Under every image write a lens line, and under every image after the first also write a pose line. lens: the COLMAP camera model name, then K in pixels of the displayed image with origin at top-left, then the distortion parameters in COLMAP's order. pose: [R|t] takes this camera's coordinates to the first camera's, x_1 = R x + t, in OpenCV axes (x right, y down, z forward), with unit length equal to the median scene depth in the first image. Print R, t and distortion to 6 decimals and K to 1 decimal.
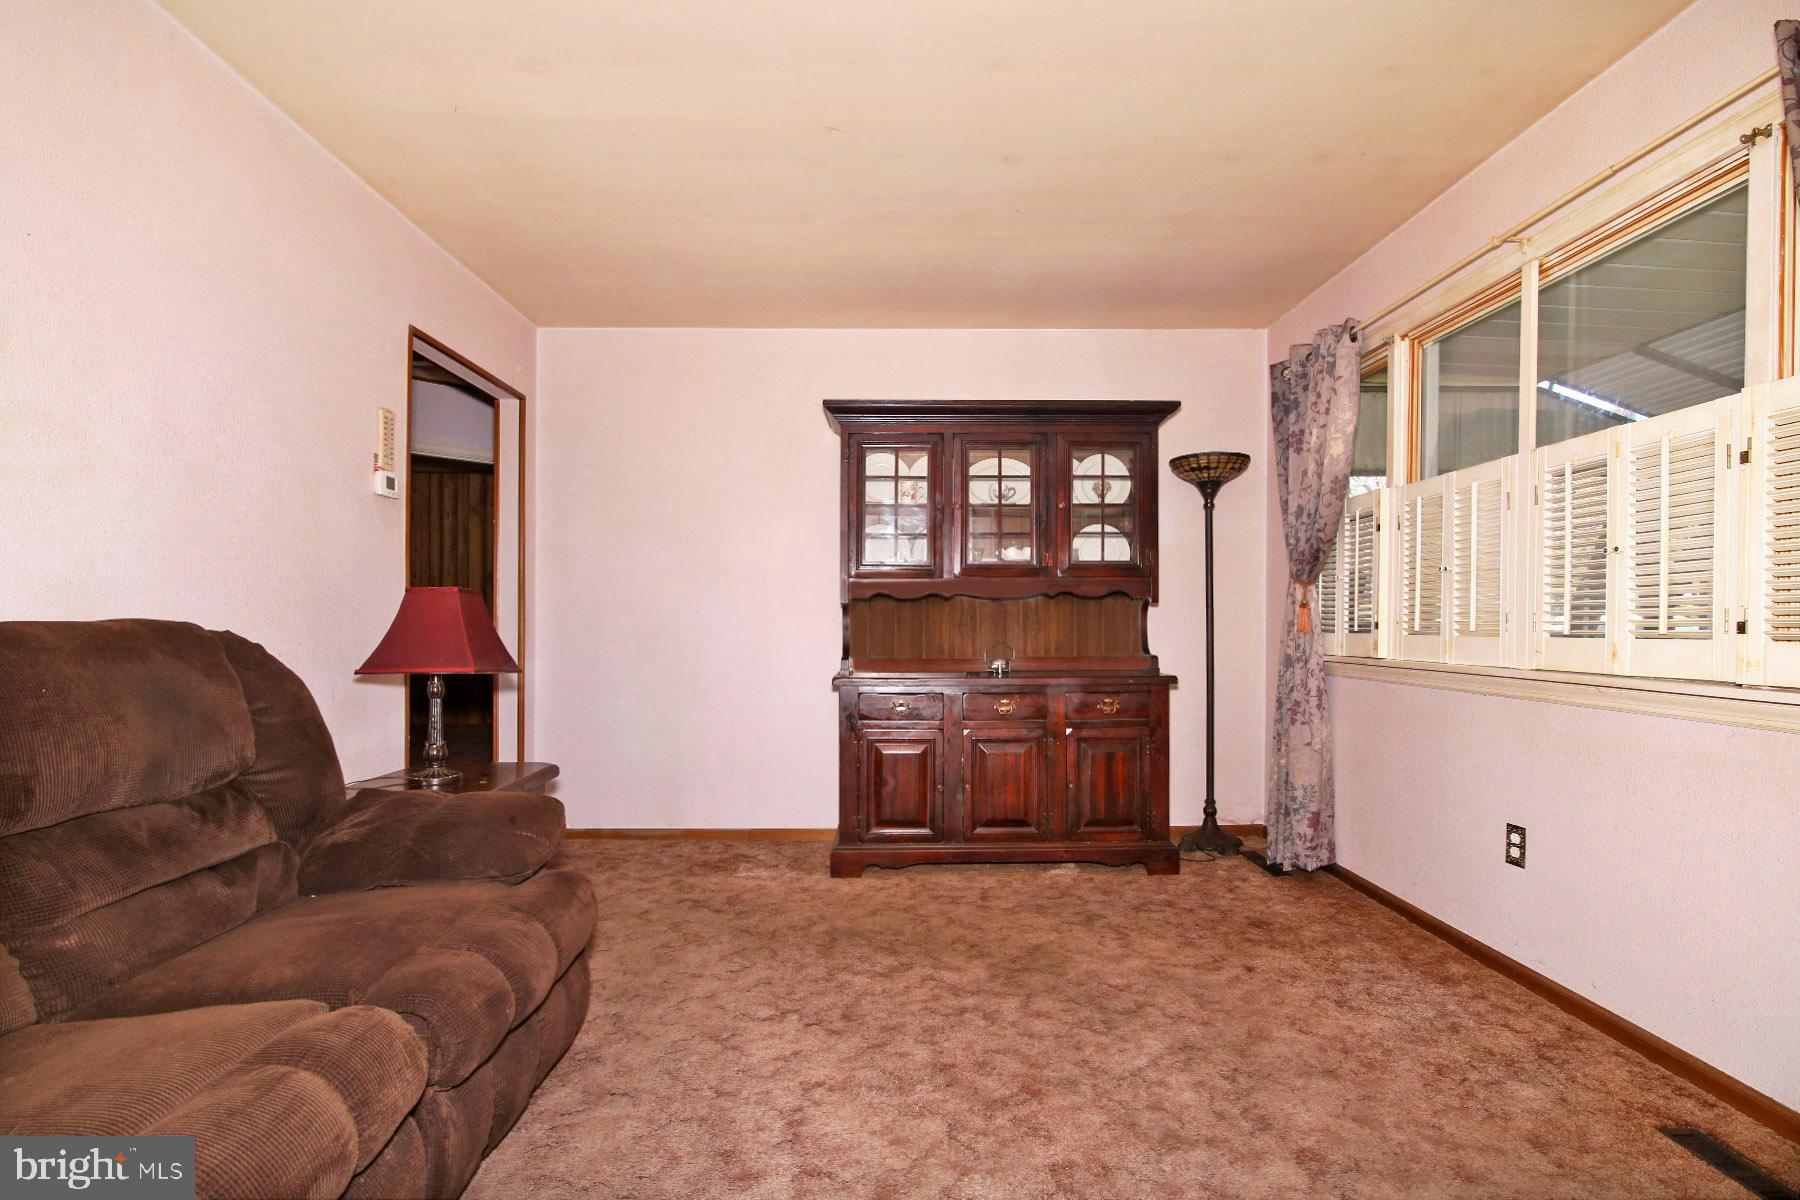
lens RADIAL K [[826.2, 0, 905.9], [0, 826.2, 603.3], [0, 0, 1]] dist [-0.019874, -0.000269]
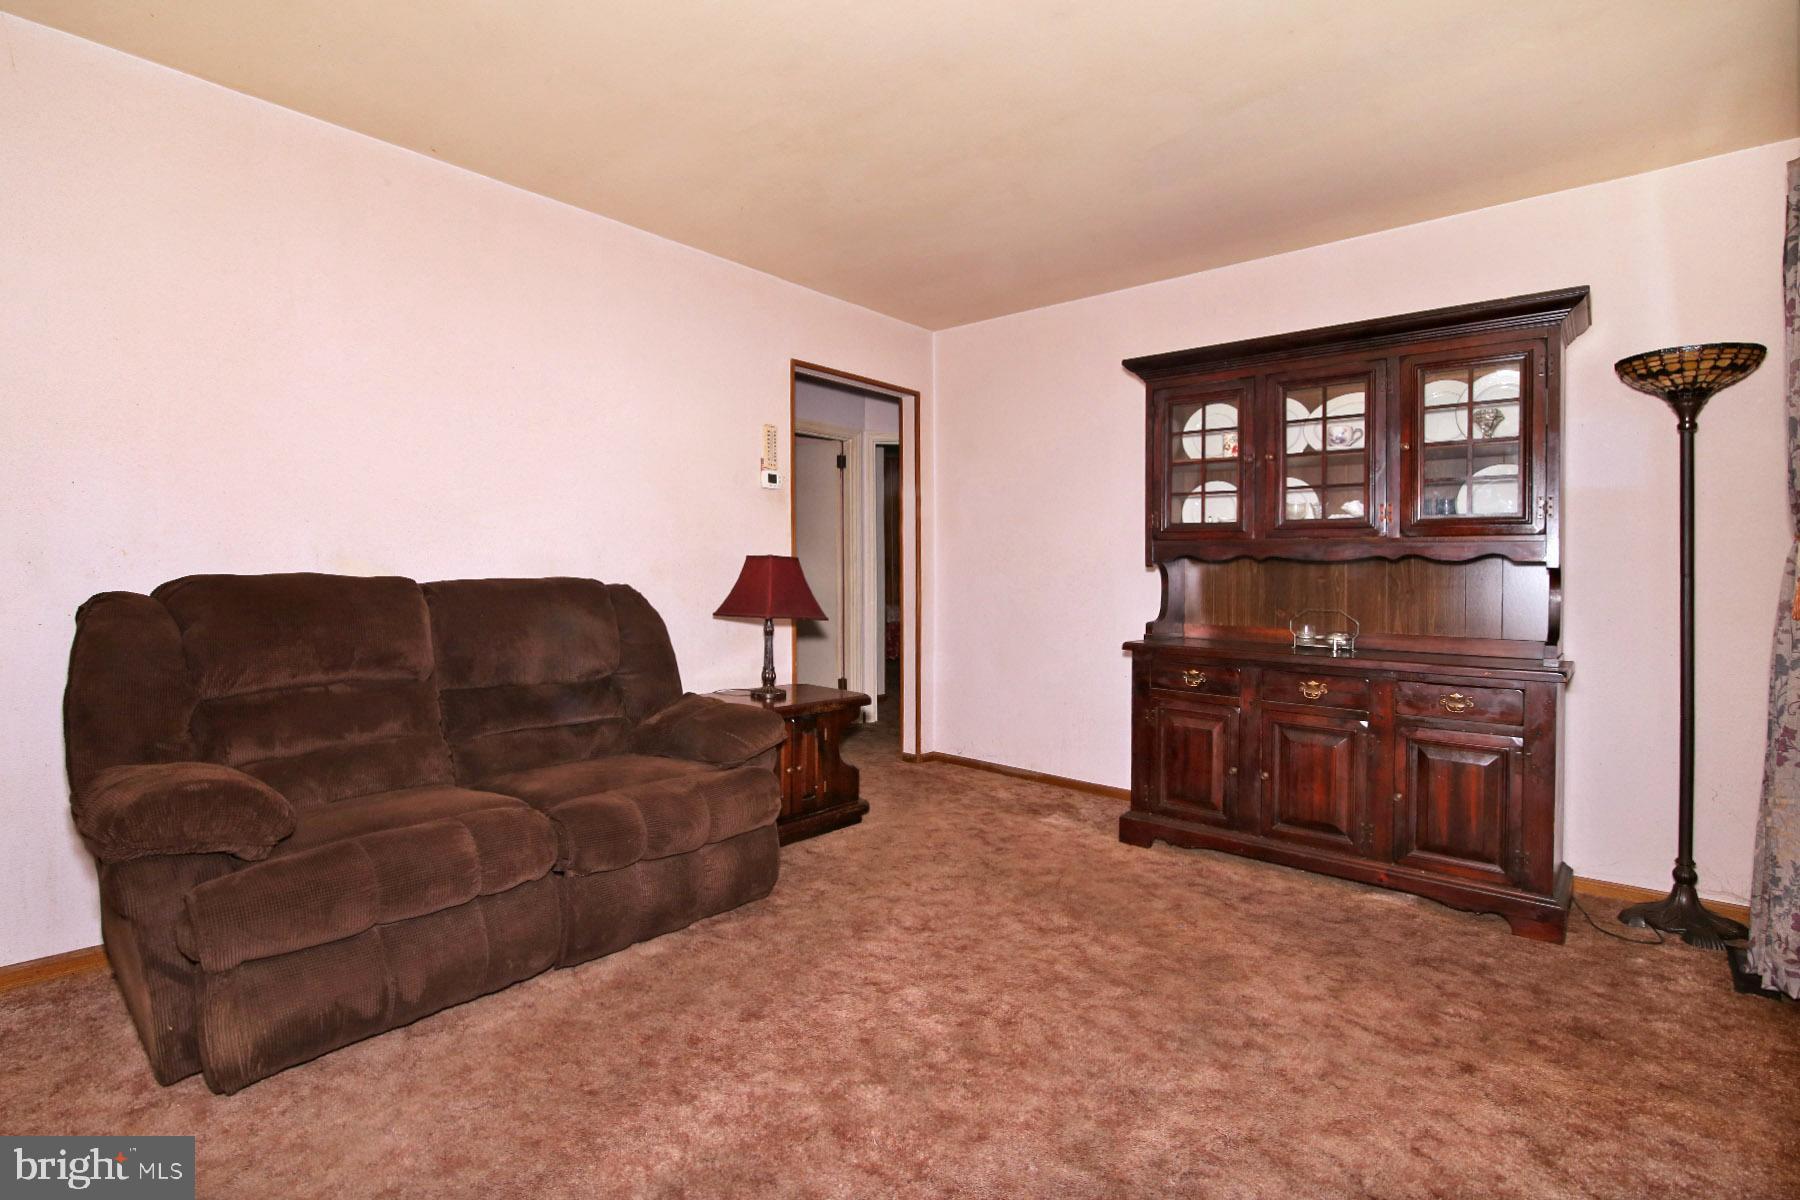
lens RADIAL K [[826.2, 0, 920.8], [0, 826.2, 597.0], [0, 0, 1]] dist [-0.019874, -0.000269]
pose [[0.749763, 0.031334, -0.660964, 0.393875], [-0.001760, 0.998969, 0.045361, -0.009688], [0.661704, -0.032847, 0.749045, 0.102367]]
